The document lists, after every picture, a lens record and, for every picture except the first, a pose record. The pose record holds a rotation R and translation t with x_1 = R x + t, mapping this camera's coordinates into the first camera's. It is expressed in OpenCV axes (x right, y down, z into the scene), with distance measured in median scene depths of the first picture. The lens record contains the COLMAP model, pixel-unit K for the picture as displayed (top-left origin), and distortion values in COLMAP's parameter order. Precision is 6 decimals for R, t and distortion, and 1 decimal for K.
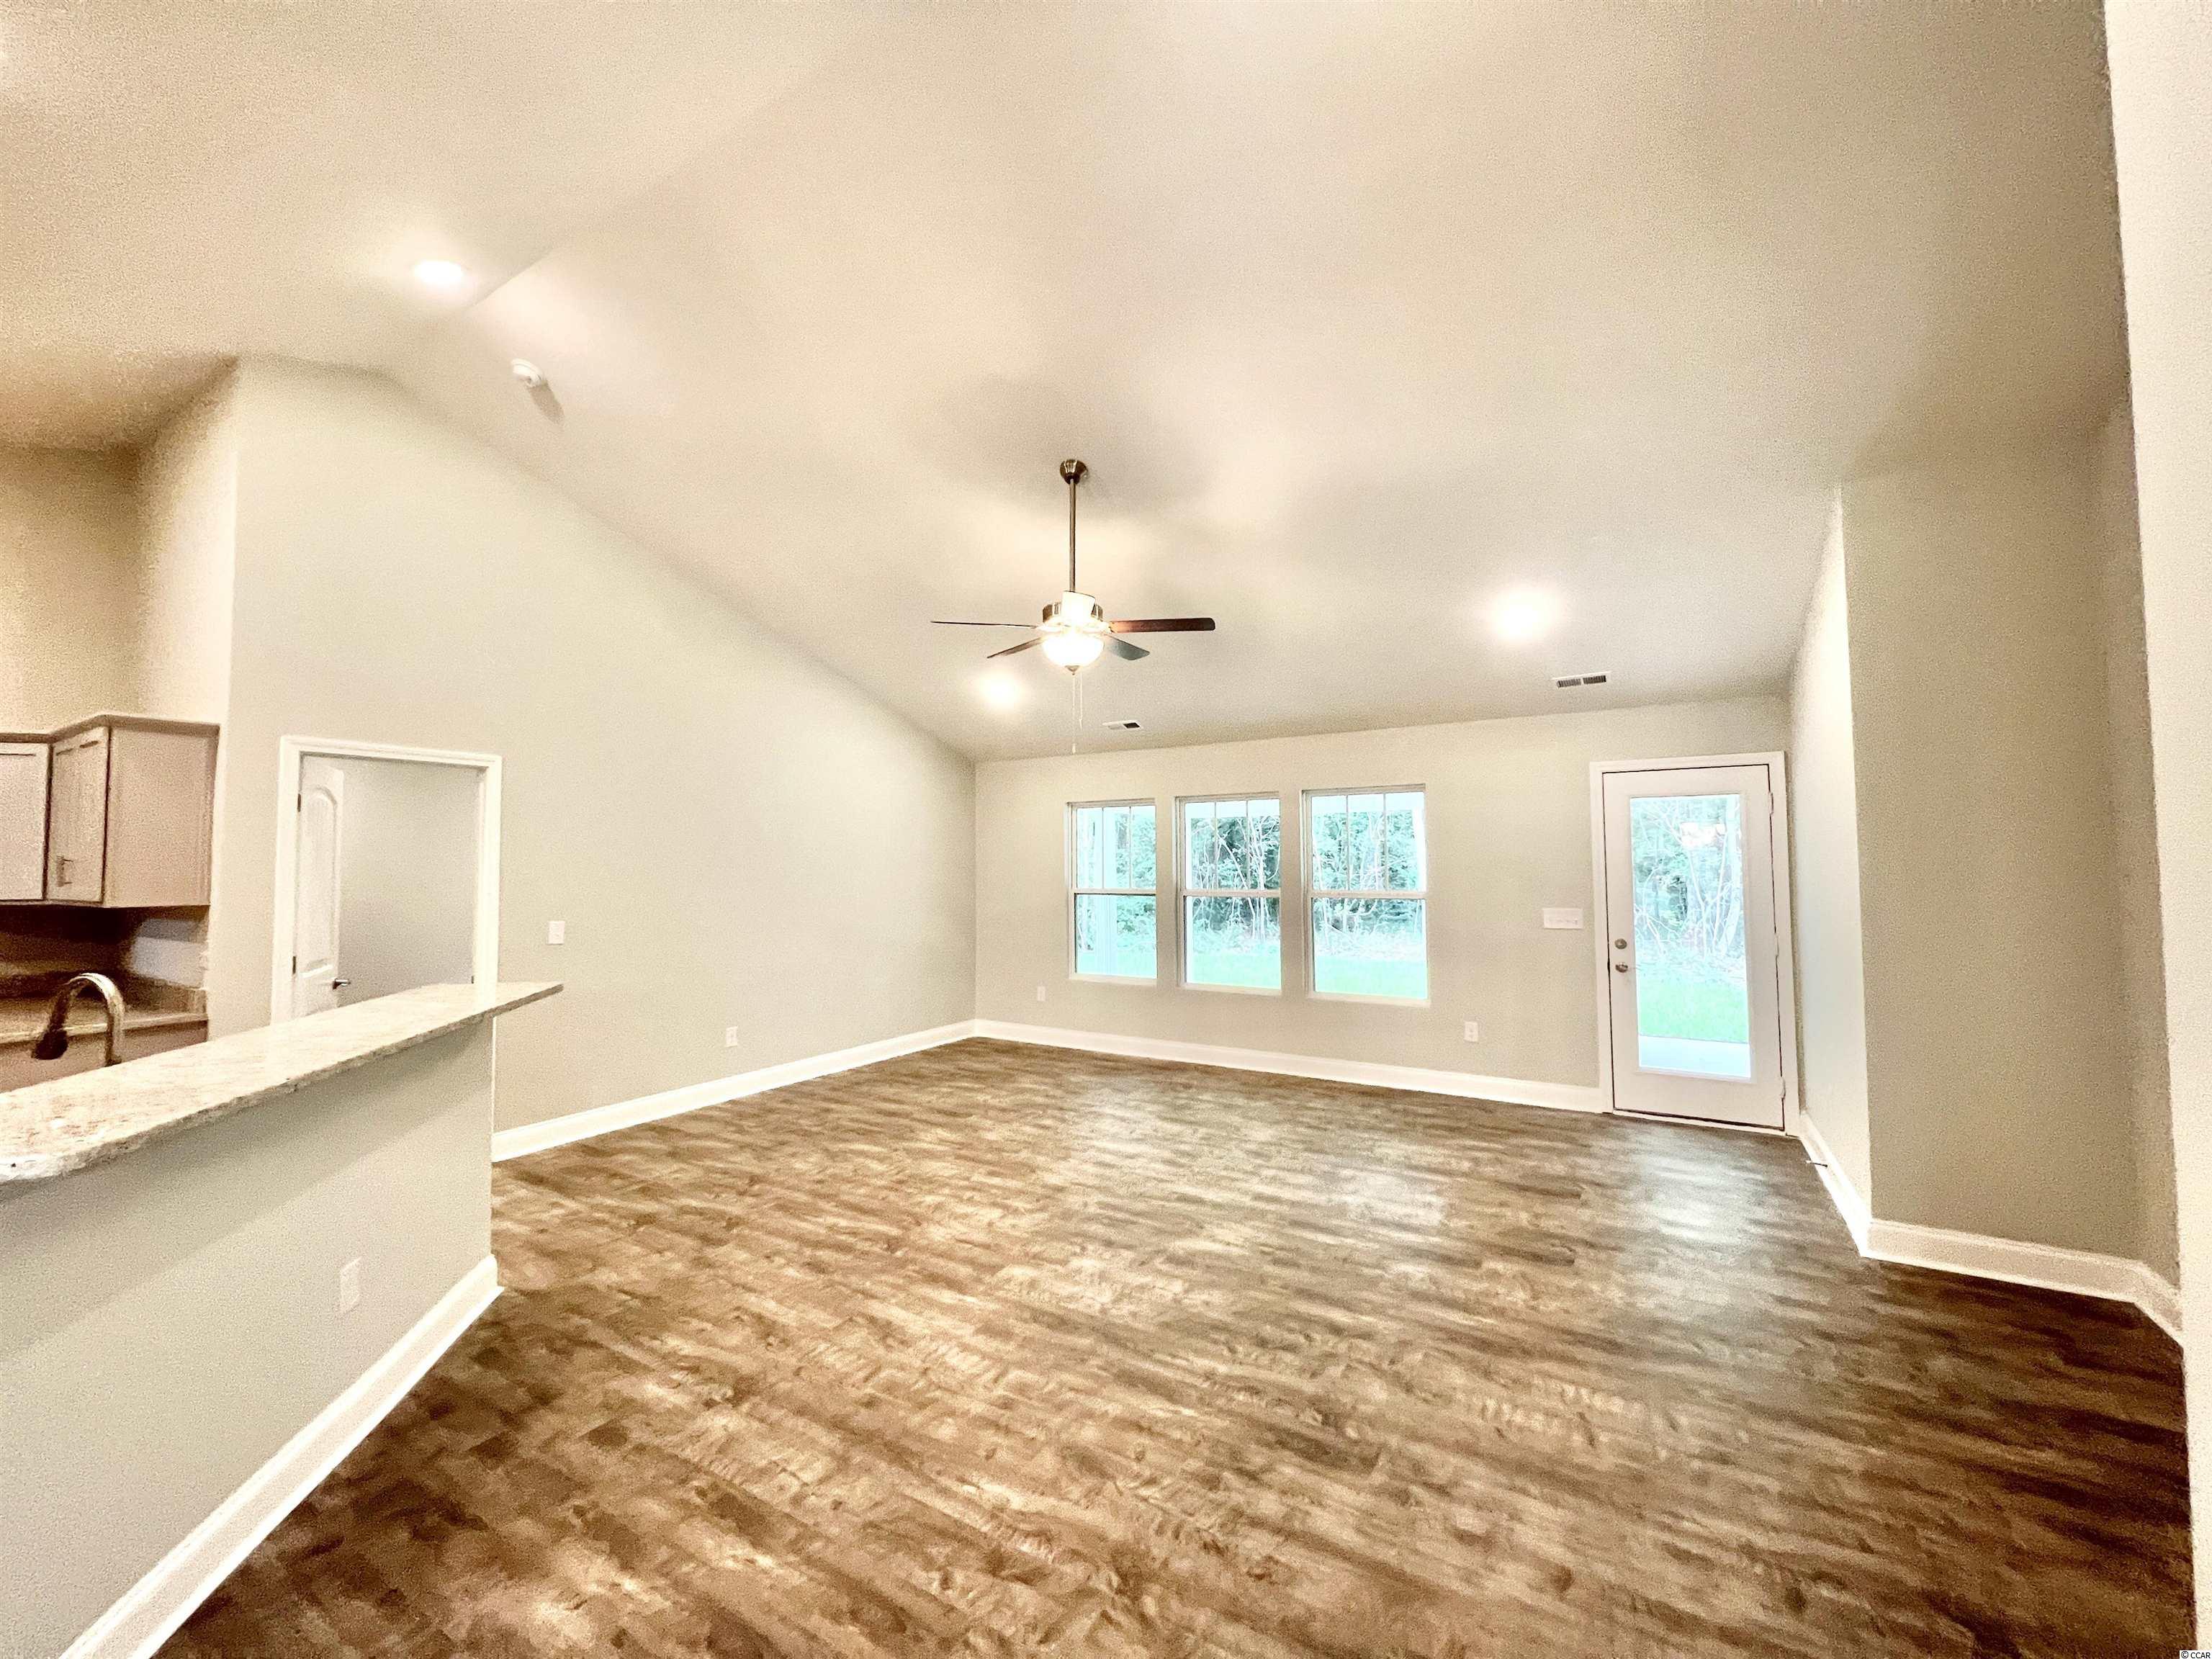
lens RADIAL K [[886.9, 0, 1098.2], [0, 886.9, 827.1], [0, 0, 1]] dist [0.003433, -0.000004]
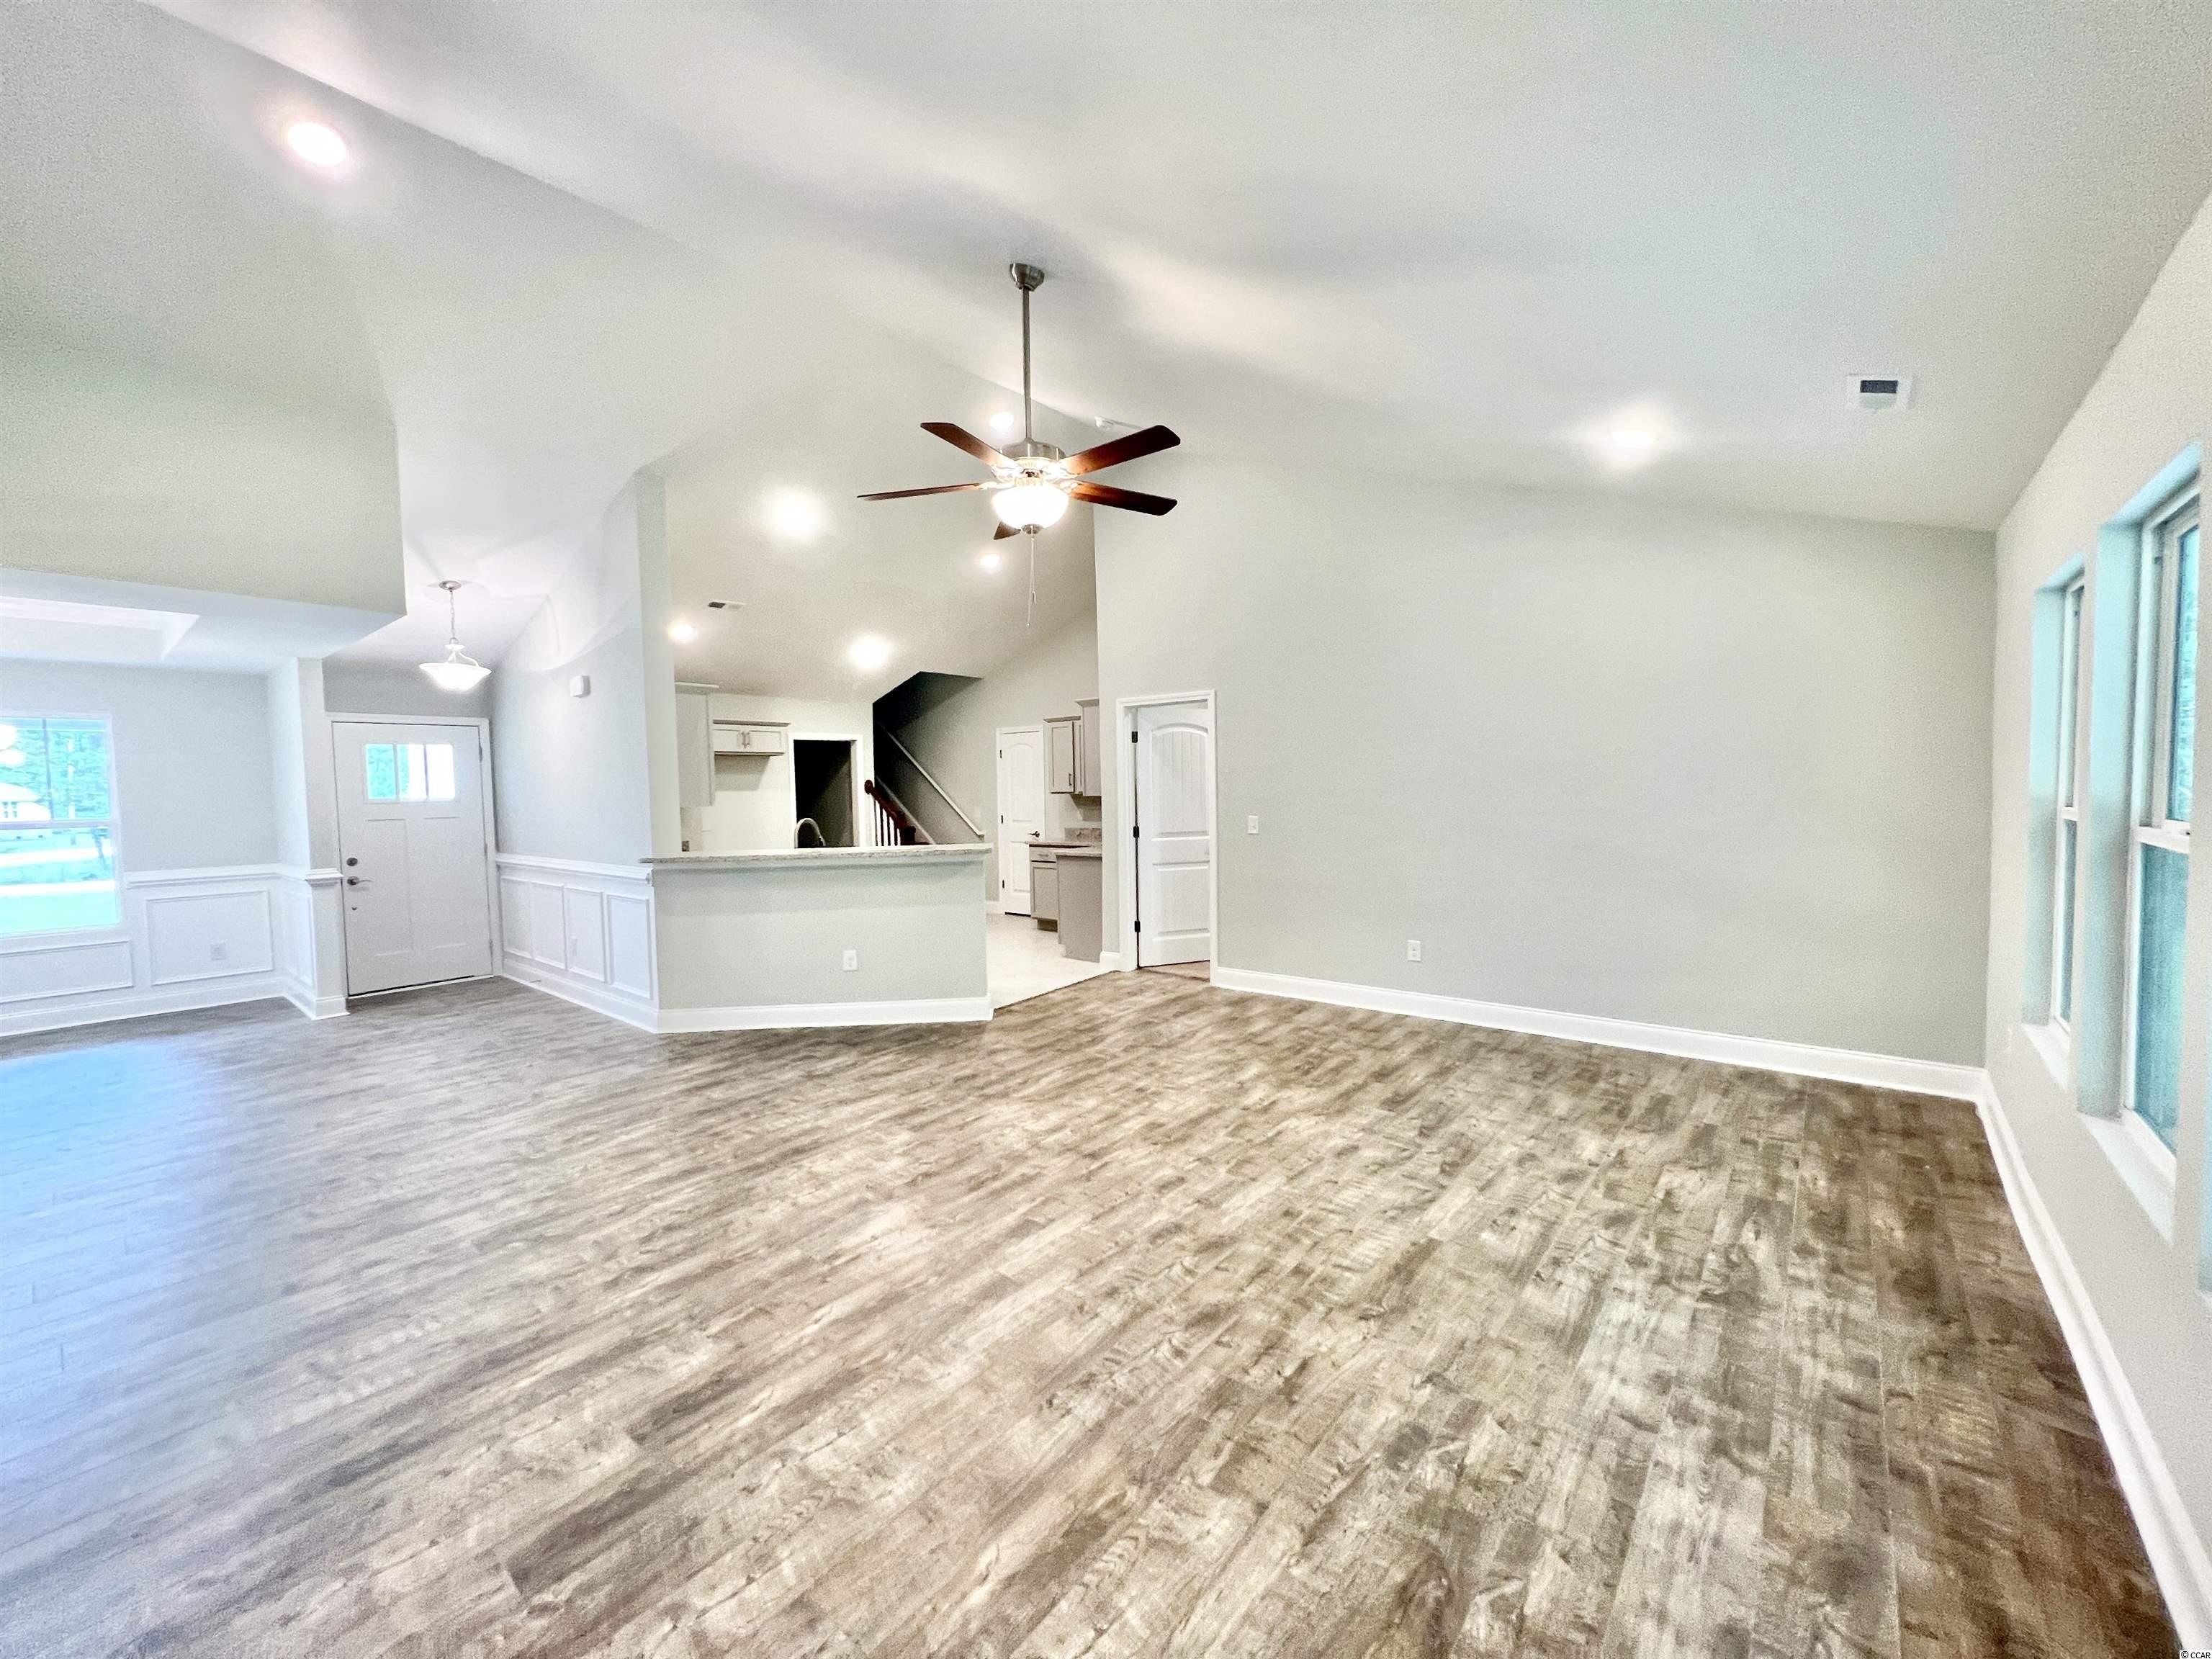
lens RADIAL K [[886.9, 0, 1098.2], [0, 886.9, 827.1], [0, 0, 1]] dist [0.003433, -0.000004]
pose [[-0.141760, 0.058323, -0.988181, 0.860420], [0.066085, 0.996593, 0.049339, 0.061605], [0.987693, -0.058310, -0.145132, 1.277252]]
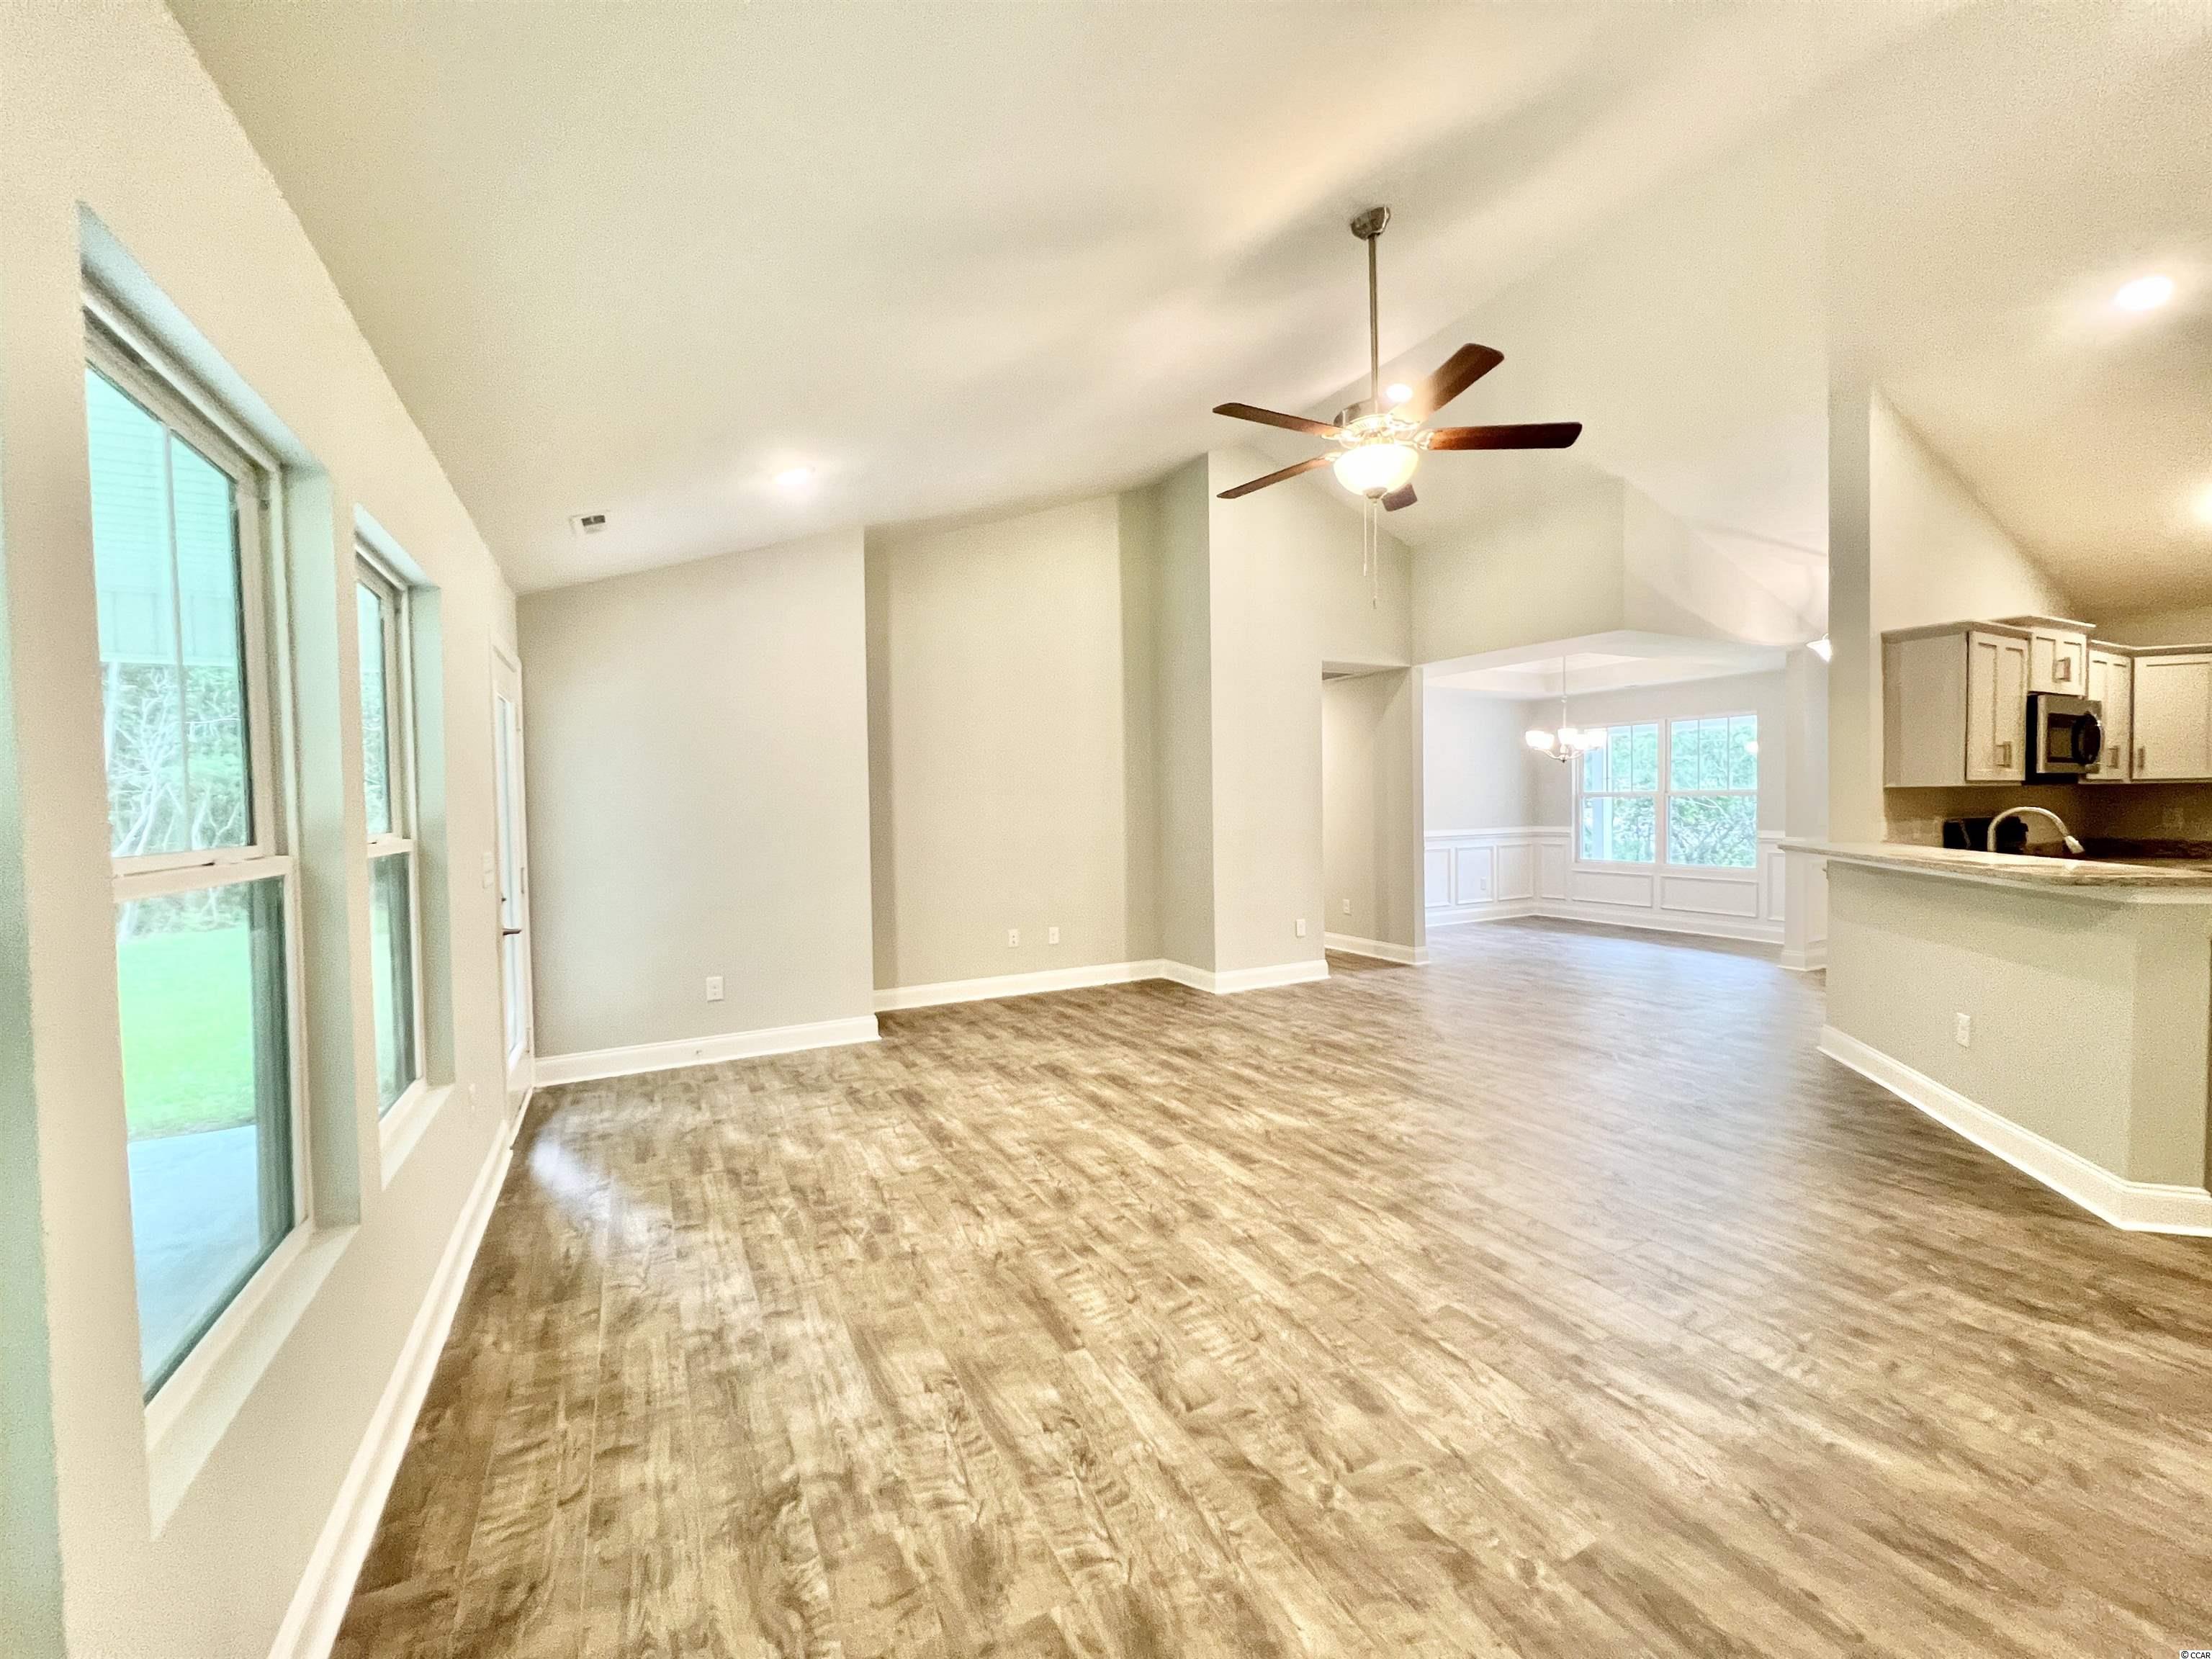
lens RADIAL K [[886.9, 0, 1098.2], [0, 886.9, 827.1], [0, 0, 1]] dist [0.003433, -0.000004]
pose [[-0.859469, 0.008762, 0.511113, -0.229429], [0.002175, 0.999907, -0.013483, 0.122663], [-0.511184, -0.010477, -0.859408, 1.940118]]
